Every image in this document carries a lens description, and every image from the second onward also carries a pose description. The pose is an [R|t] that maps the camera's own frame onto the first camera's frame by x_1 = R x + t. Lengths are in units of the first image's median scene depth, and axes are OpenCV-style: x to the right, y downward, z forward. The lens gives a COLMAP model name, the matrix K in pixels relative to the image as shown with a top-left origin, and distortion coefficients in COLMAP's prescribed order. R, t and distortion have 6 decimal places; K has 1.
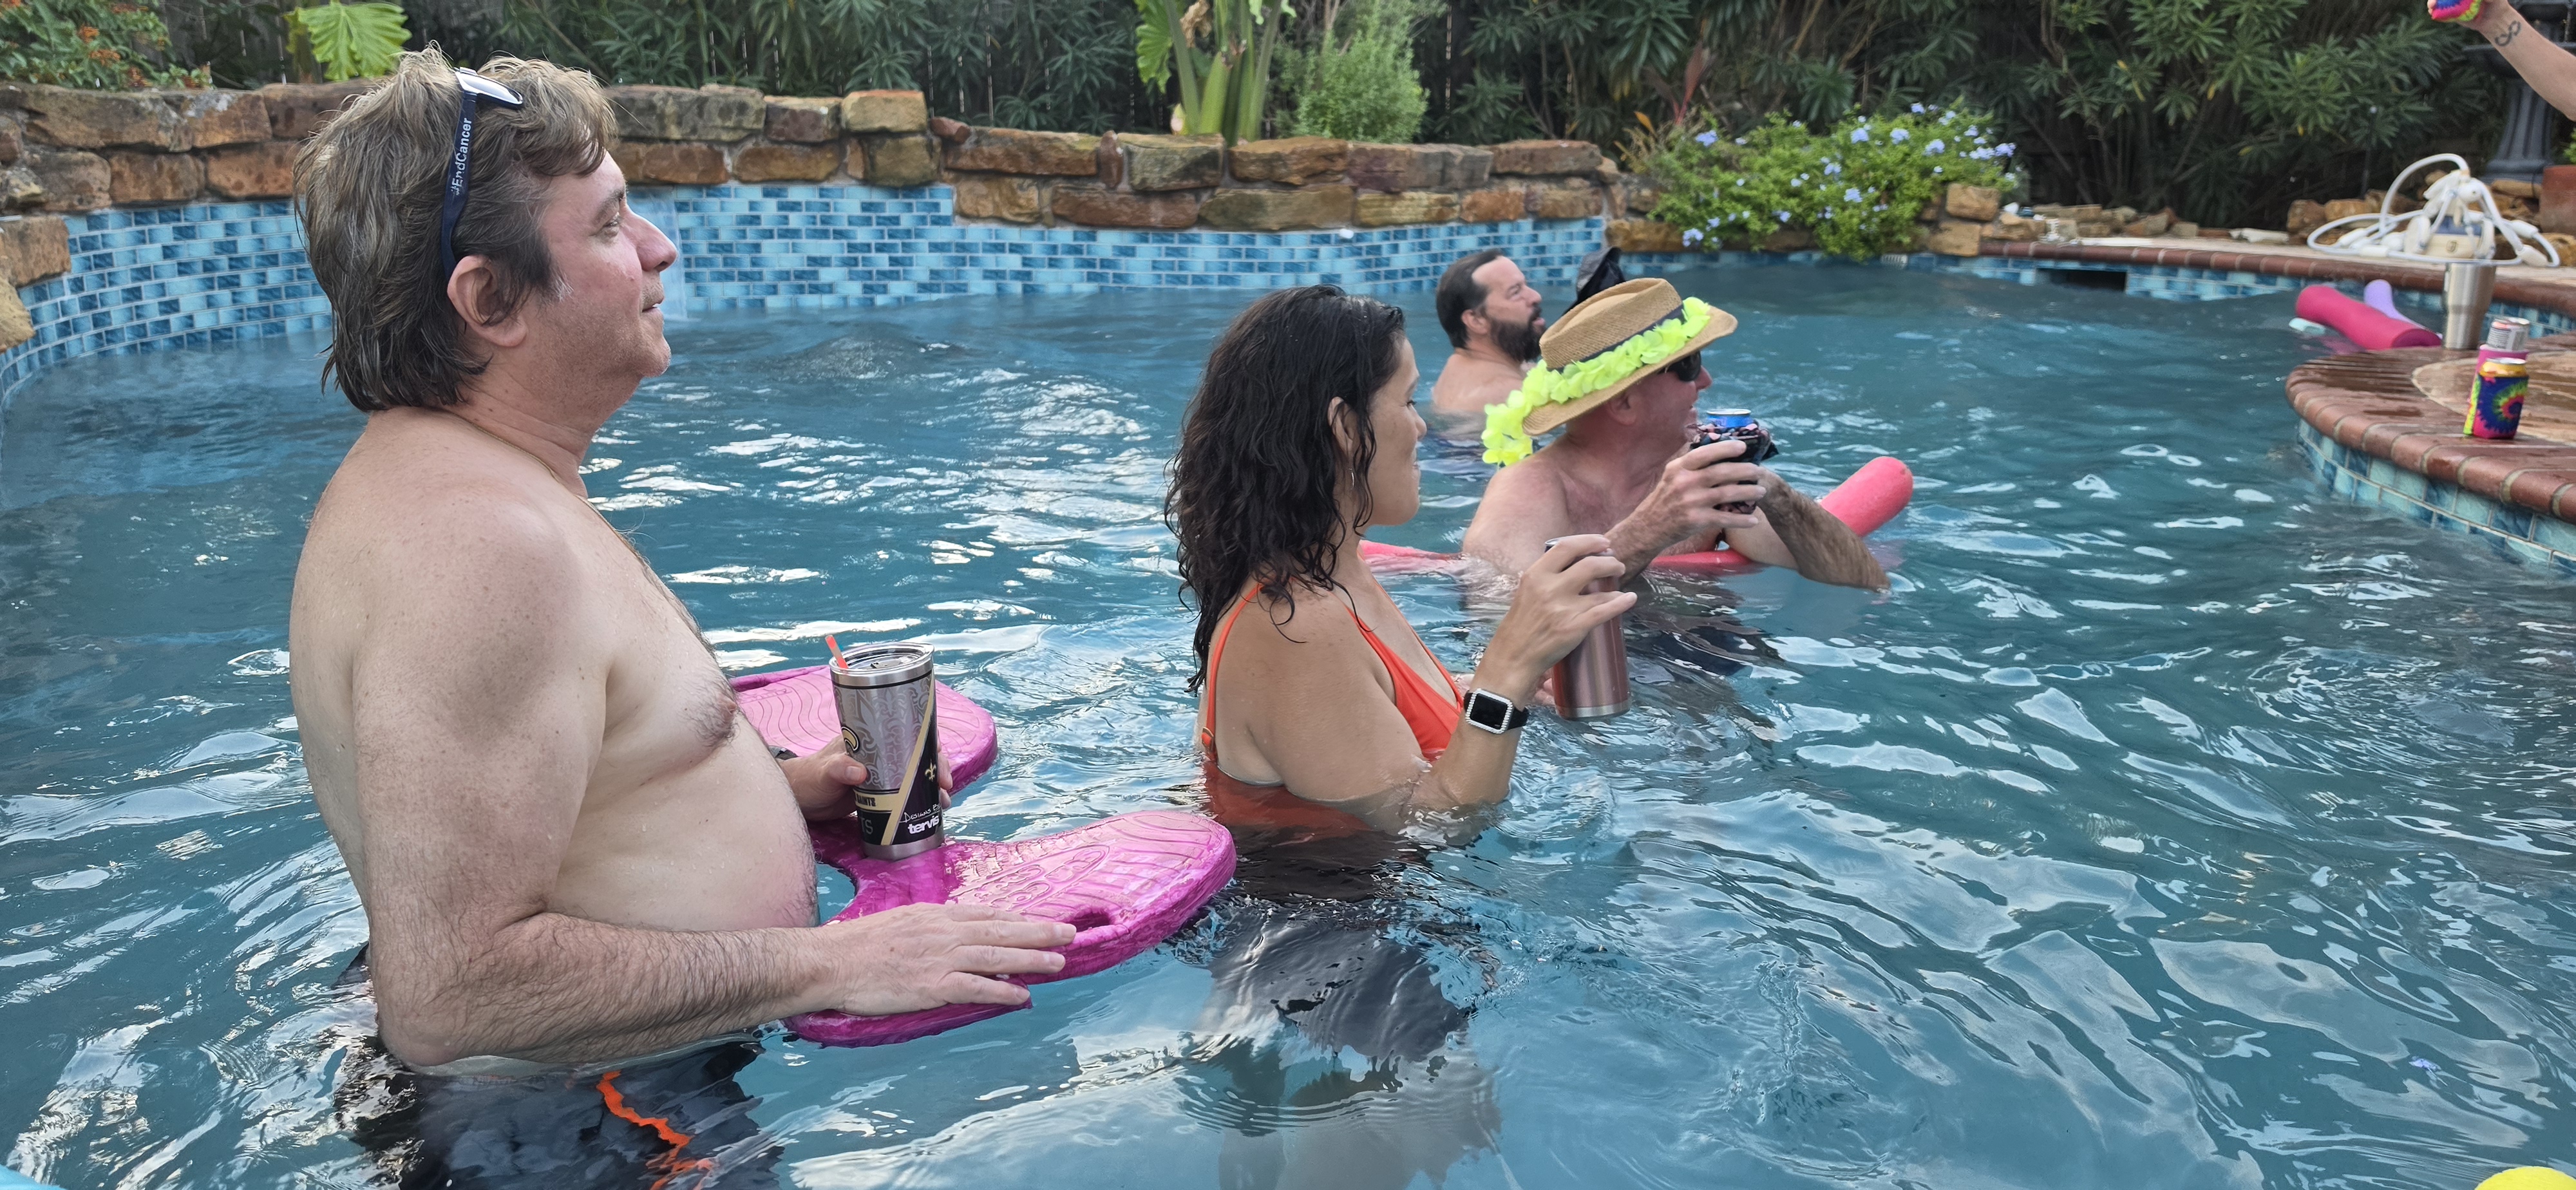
lens RADIAL K [[1837.6, 0, 1255.3], [0, 1837.6, 657.6], [0, 0, 1]] dist [0.022628, -0.023249]
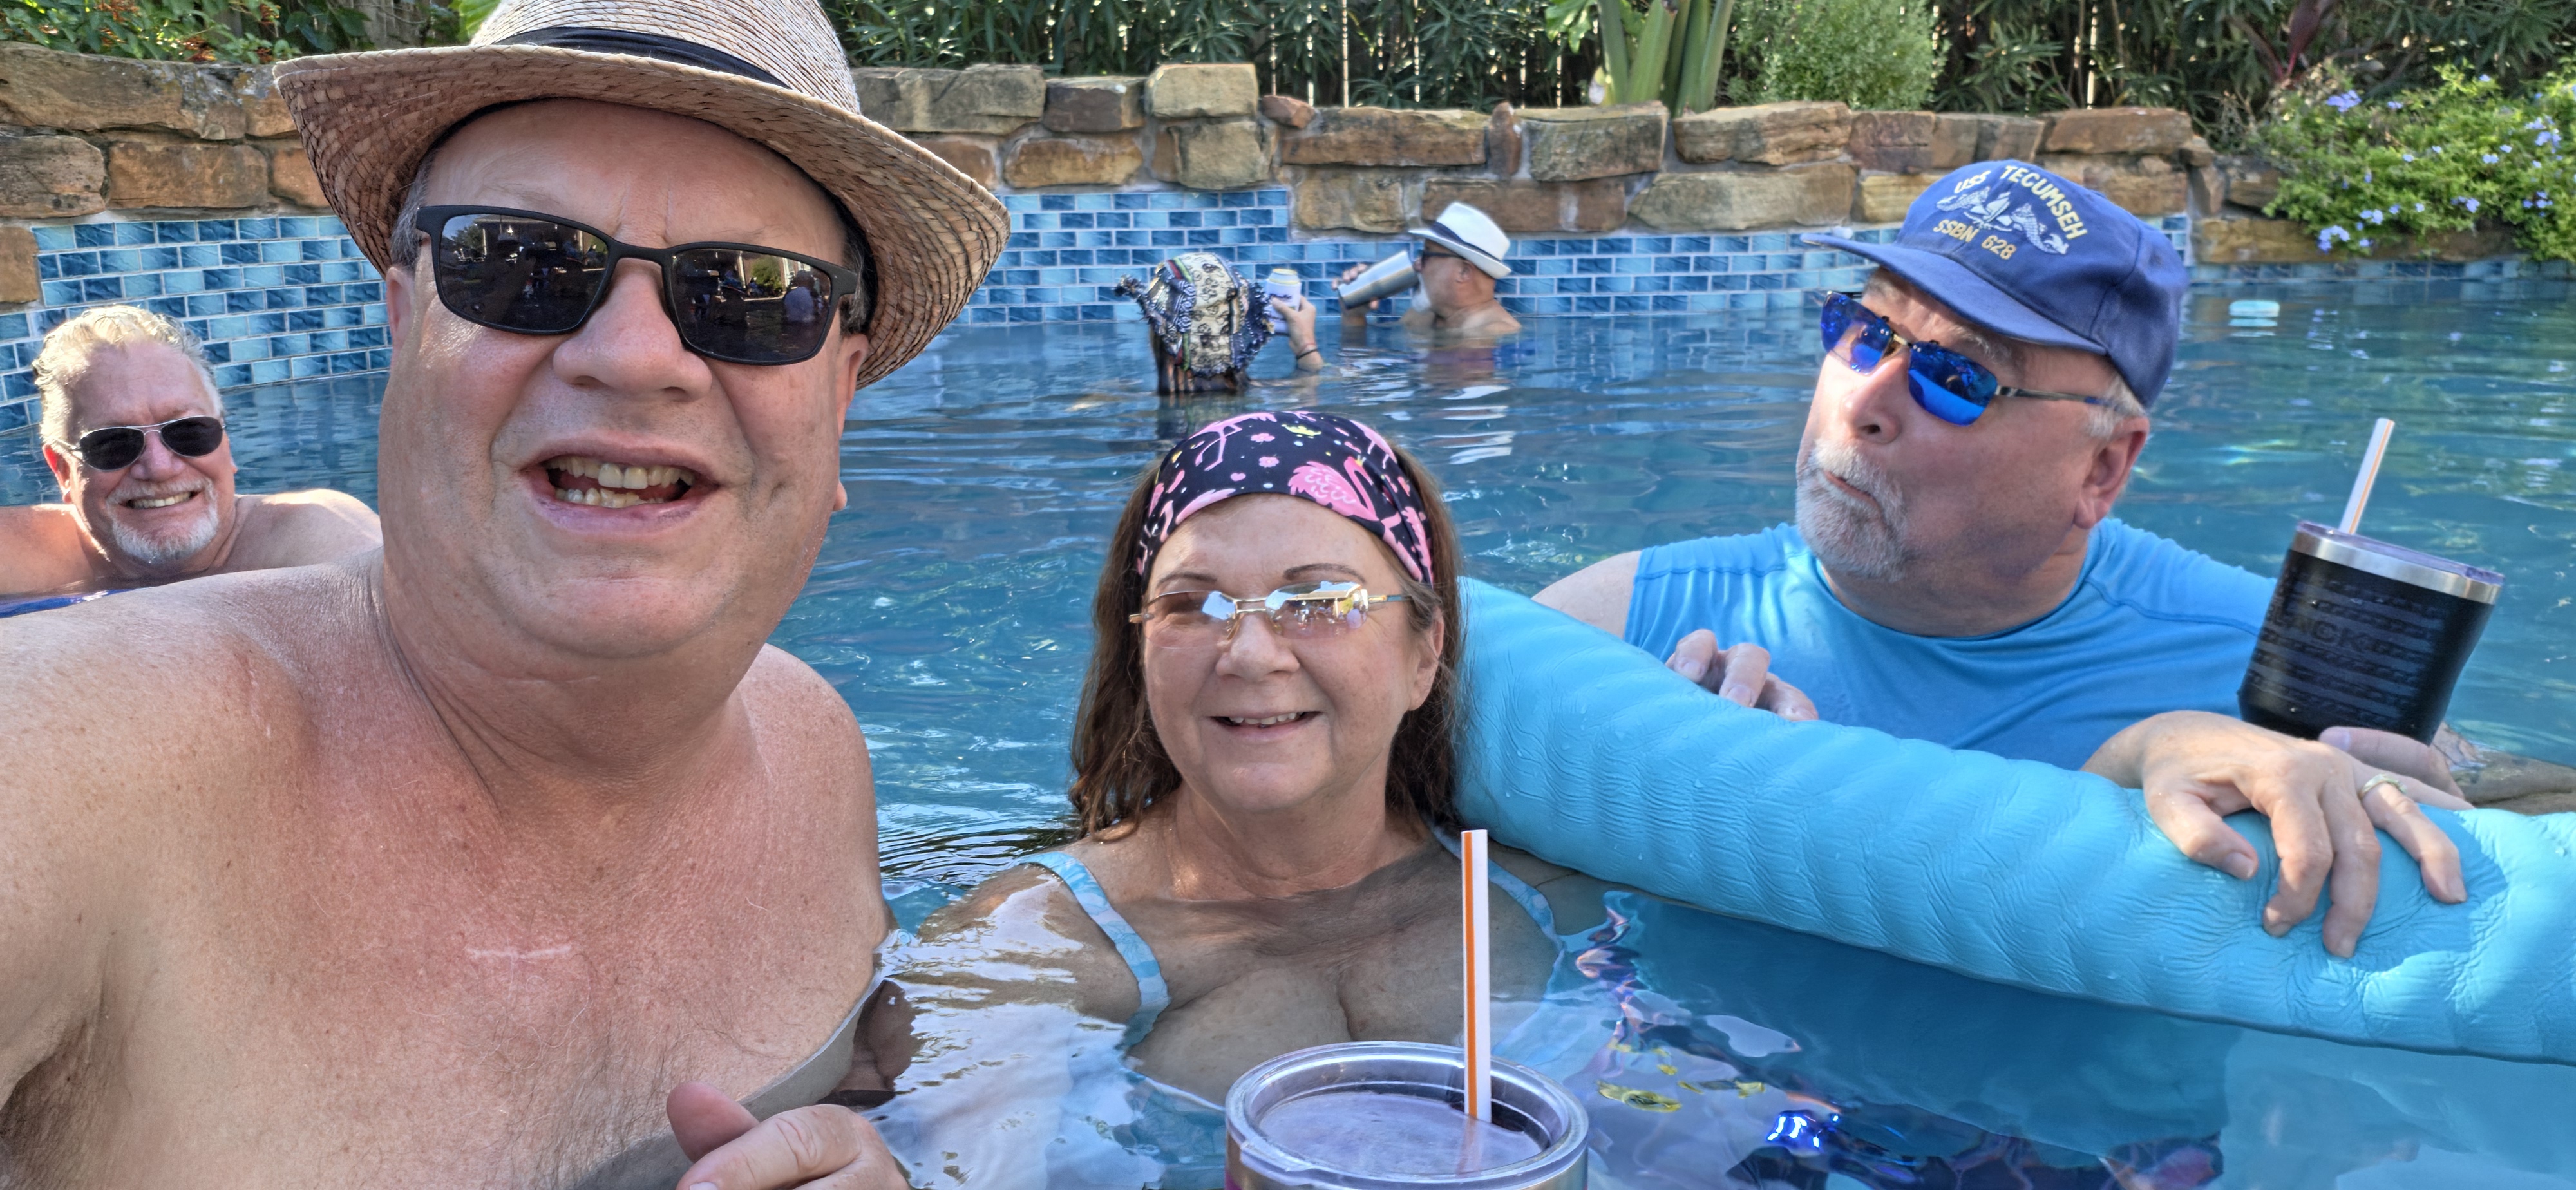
lens RADIAL K [[1704.6, 0, 1256.8], [0, 1704.6, 597.6], [0, 0, 1]] dist [0.046944, -0.126781]
pose [[0.981681, 0.011113, -0.190209, -0.043685], [-0.022461, 0.998086, -0.057610, -0.050287], [0.189205, 0.060827, 0.980052, 0.330192]]
